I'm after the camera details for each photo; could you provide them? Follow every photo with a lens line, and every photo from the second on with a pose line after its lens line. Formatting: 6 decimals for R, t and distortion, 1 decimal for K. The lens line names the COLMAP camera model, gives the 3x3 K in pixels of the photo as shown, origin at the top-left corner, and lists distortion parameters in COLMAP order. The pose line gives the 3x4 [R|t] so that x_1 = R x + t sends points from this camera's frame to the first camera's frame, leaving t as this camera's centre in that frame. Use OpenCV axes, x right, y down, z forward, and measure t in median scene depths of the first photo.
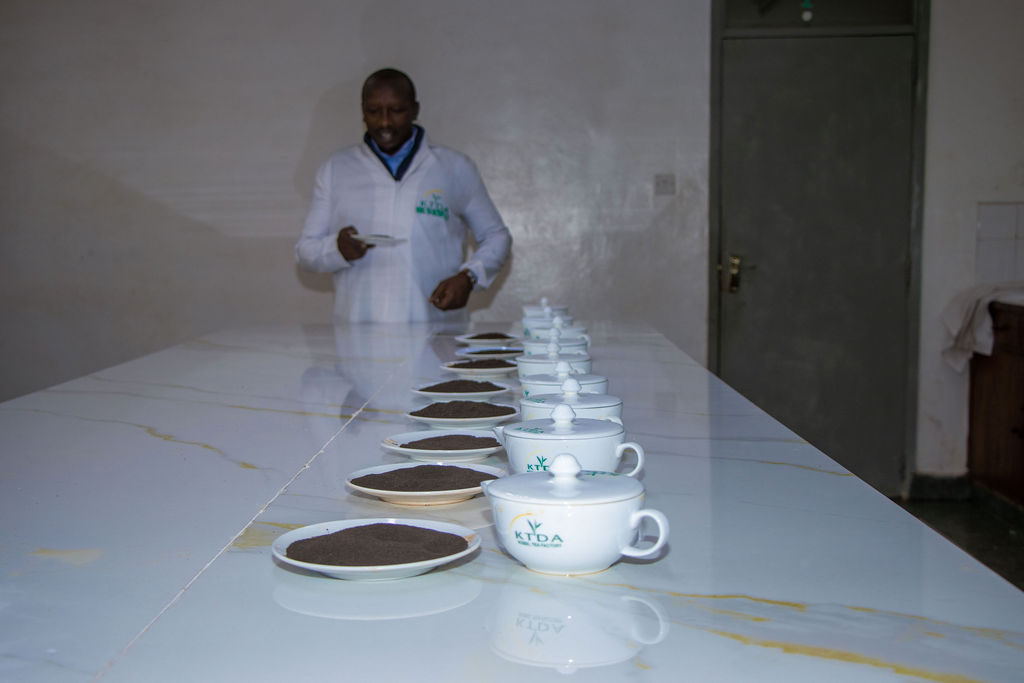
lens RADIAL K [[1292.5, 0, 512.0], [0, 1292.5, 341.5], [0, 0, 1]] dist [-0.003199, 0.062156]
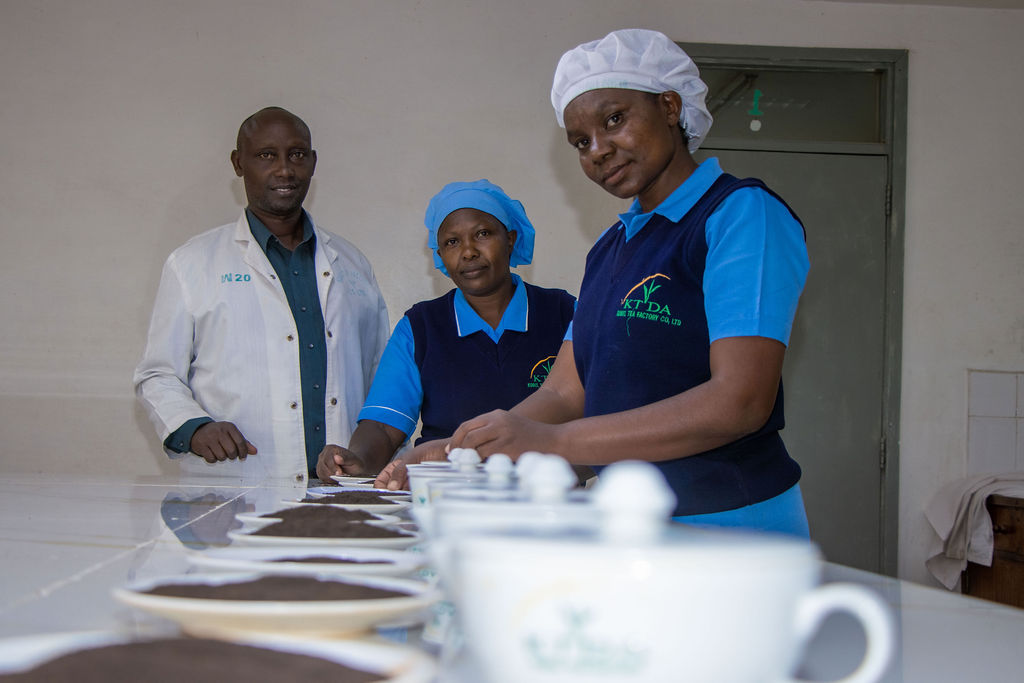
lens RADIAL K [[1592.3, 0, 512.0], [0, 1592.3, 341.5], [0, 0, 1]] dist [0.048336, -0.027646]
pose [[0.994350, 0.040436, 0.098144, -0.029466], [-0.026232, 0.989530, -0.141920, 0.067227], [-0.102855, 0.138544, 0.985001, 0.259079]]
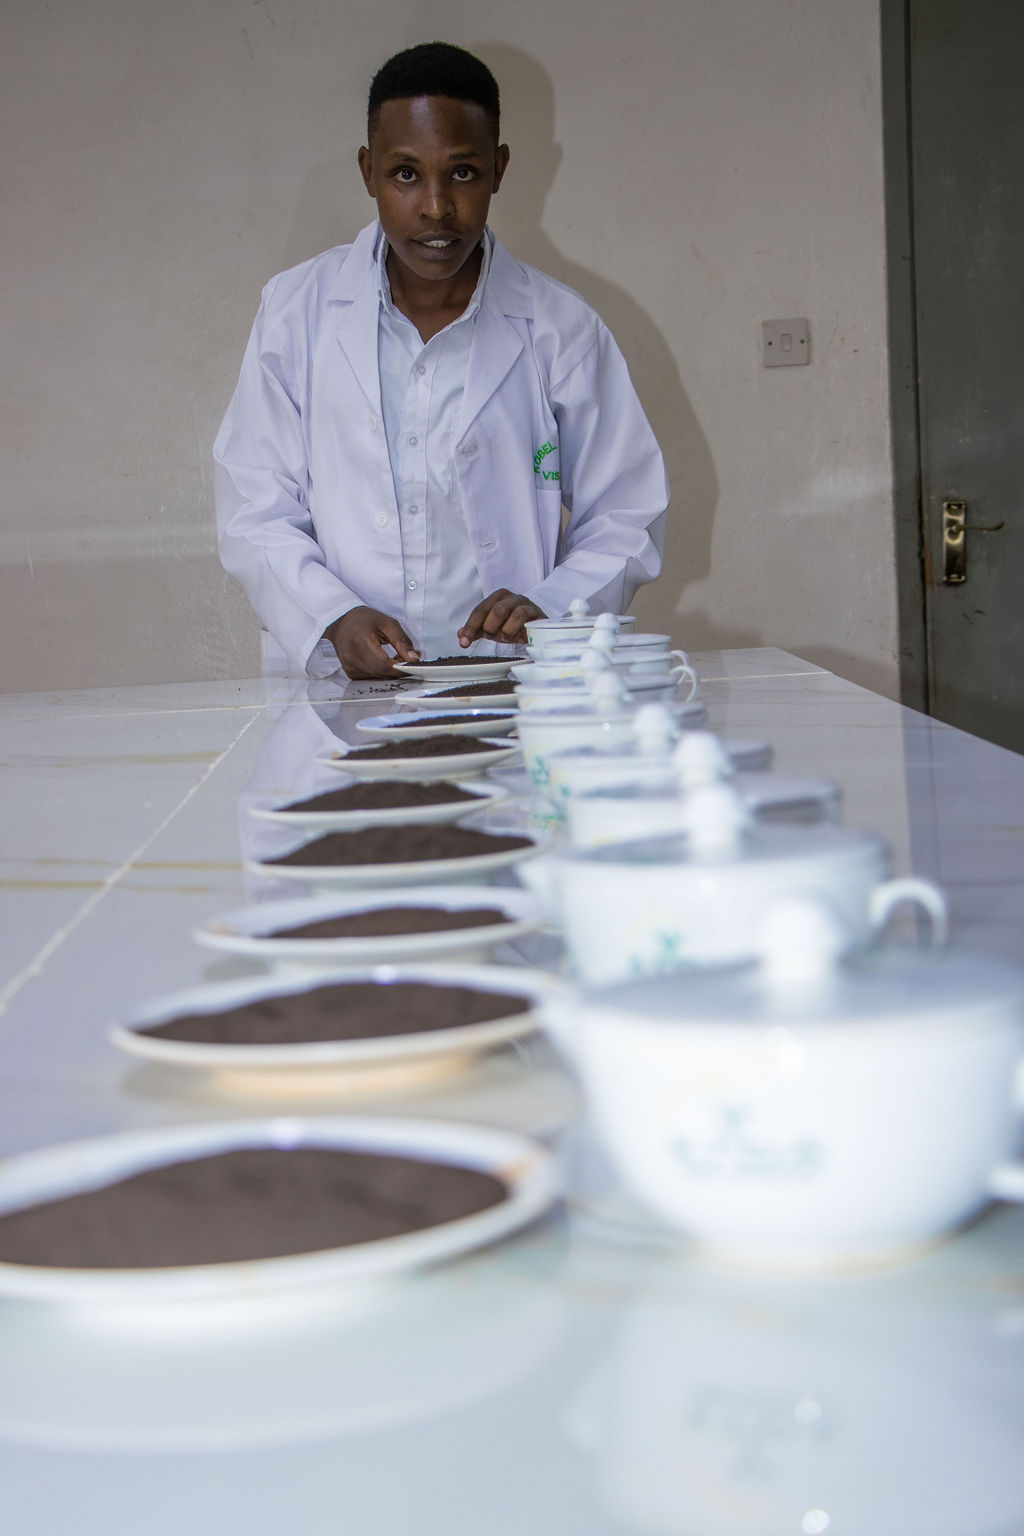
lens RADIAL K [[2863.0, 0, 512.0], [0, 2863.0, 768.0], [0, 0, 1]] dist [0.240411, 0.100713]
pose [[0.998174, -0.051987, 0.030773, -0.029100], [0.051790, 0.998632, 0.007164, 0.025163], [-0.031103, -0.005558, 0.999501, 0.149527]]
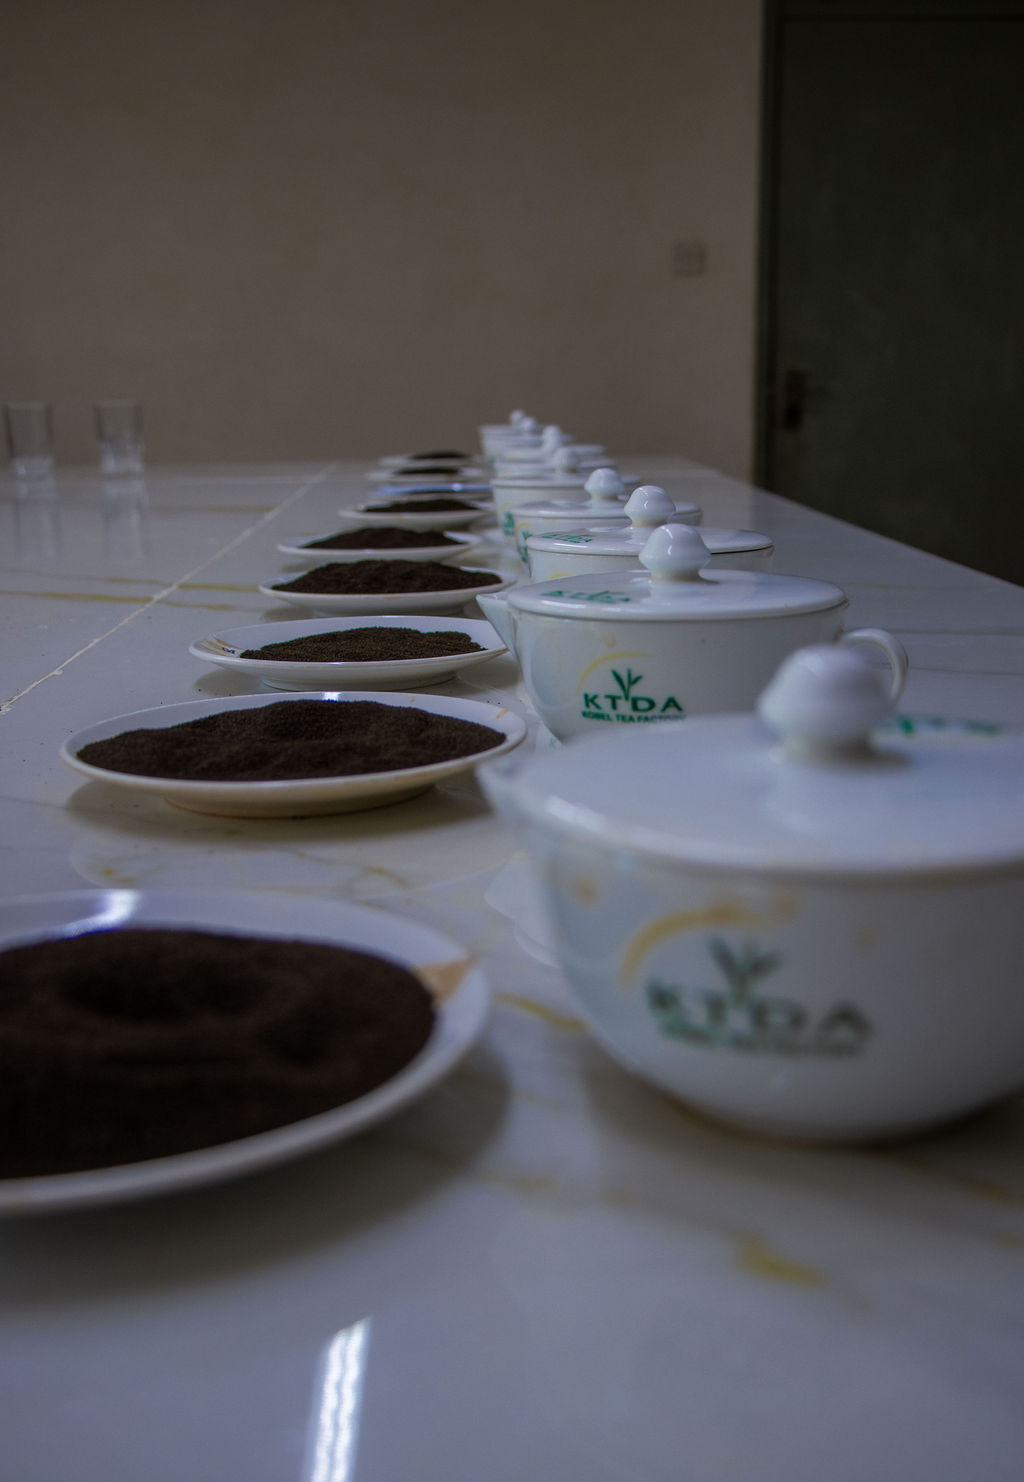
lens RADIAL K [[1761.1, 0, 512.0], [0, 1761.1, 741.0], [0, 0, 1]] dist [-0.075533, -0.004120]
pose [[0.999174, -0.016543, 0.037108, -0.017727], [0.011919, 0.992515, 0.121541, 0.034527], [-0.038841, -0.120998, 0.991893, 0.367726]]
